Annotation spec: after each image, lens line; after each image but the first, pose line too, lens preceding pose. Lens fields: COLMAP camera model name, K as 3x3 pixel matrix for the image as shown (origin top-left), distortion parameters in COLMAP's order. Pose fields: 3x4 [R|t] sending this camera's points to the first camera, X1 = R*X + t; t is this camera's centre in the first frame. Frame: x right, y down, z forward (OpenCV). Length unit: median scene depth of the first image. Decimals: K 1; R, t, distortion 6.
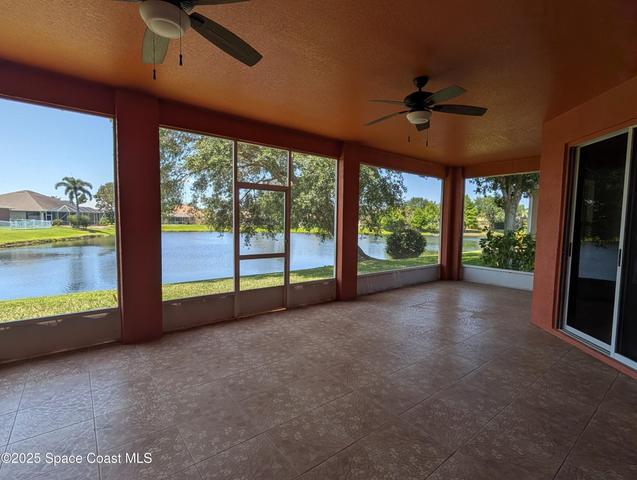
lens RADIAL K [[306.6, 0, 316.9], [0, 306.6, 245.5], [0, 0, 1]] dist [-0.006383, -0.001434]
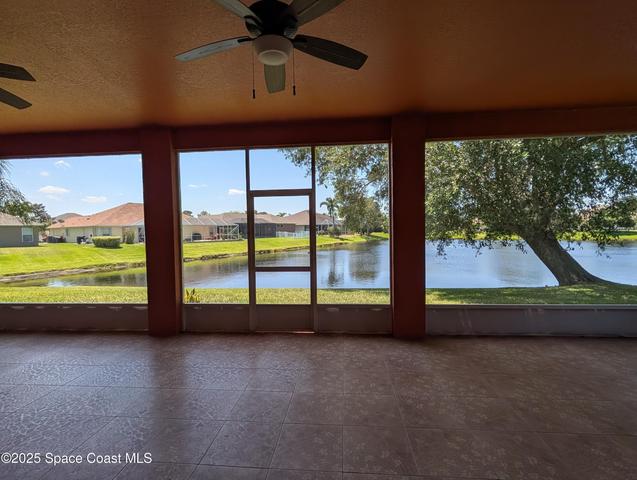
lens RADIAL K [[306.6, 0, 317.5], [0, 306.6, 240.6], [0, 0, 1]] dist [-0.006383, -0.001434]
pose [[0.724060, -0.004514, -0.689722, 0.380793], [-0.022886, 0.999271, -0.030565, -0.016700], [0.689357, 0.037915, 0.723429, 0.305630]]
